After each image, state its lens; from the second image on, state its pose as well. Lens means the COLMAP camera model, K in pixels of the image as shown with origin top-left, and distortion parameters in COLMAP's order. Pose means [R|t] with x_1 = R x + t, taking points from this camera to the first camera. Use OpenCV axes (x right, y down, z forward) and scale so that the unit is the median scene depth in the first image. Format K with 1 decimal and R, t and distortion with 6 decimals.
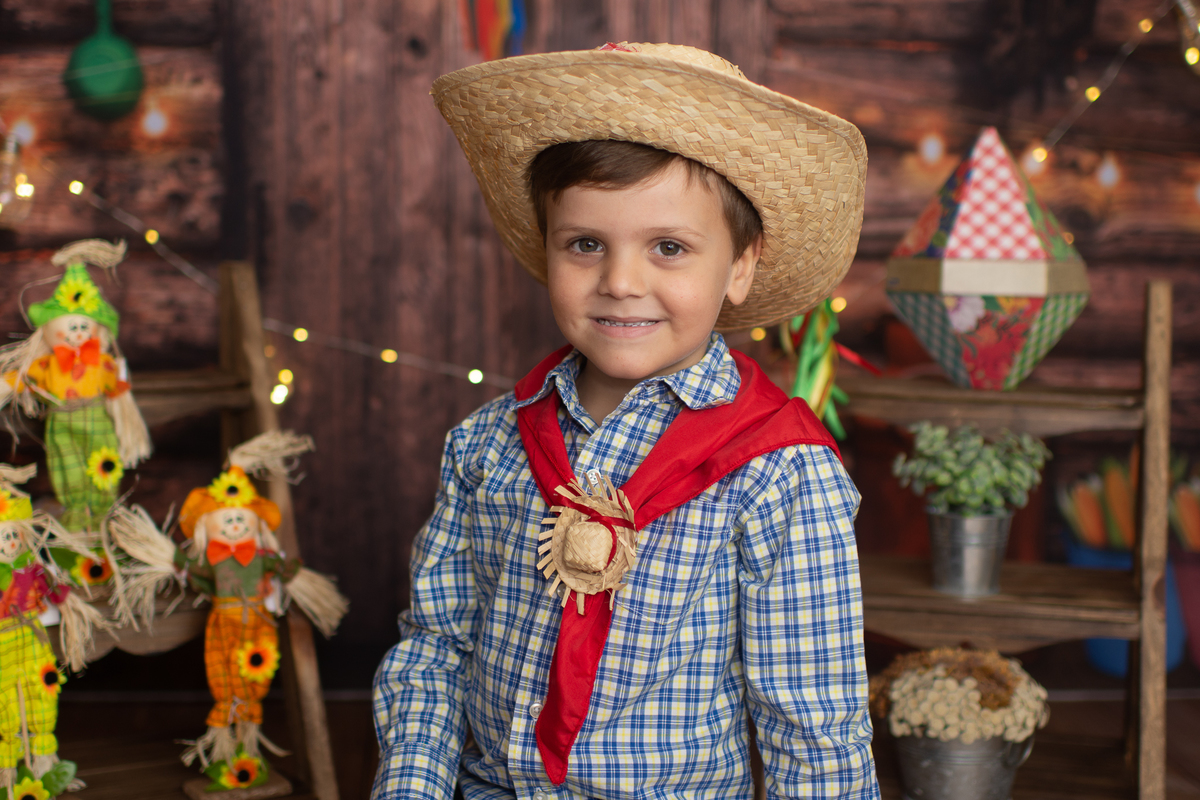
lens RADIAL K [[1829.2, 0, 592.8], [0, 1829.2, 401.5], [0, 0, 1]] dist [-0.019922, 0.065819]
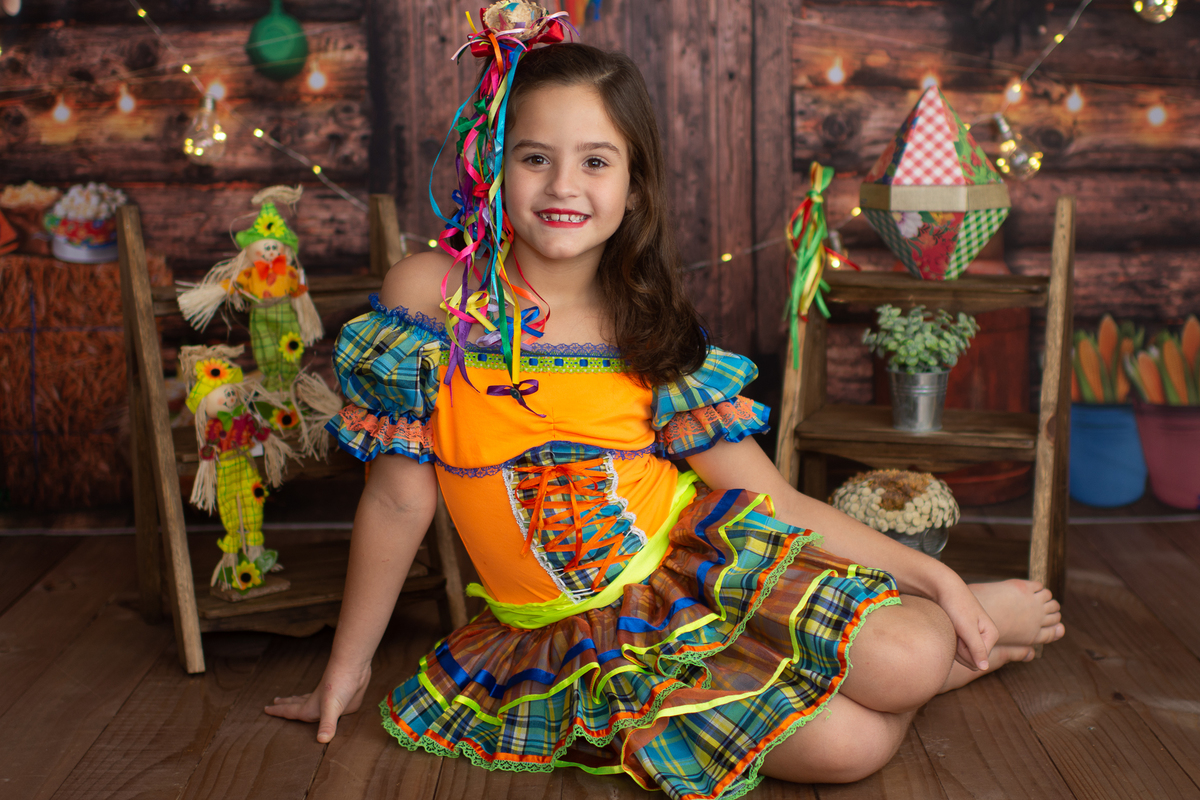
lens RADIAL K [[2018.7, 0, 664.0], [0, 2018.7, 356.3], [0, 0, 1]] dist [-0.004328, 0.026935]
pose [[0.998079, -0.013949, -0.060371, 0.114560], [0.016218, 0.999174, 0.037257, -0.009625], [0.059802, -0.038164, 0.997480, -0.538495]]
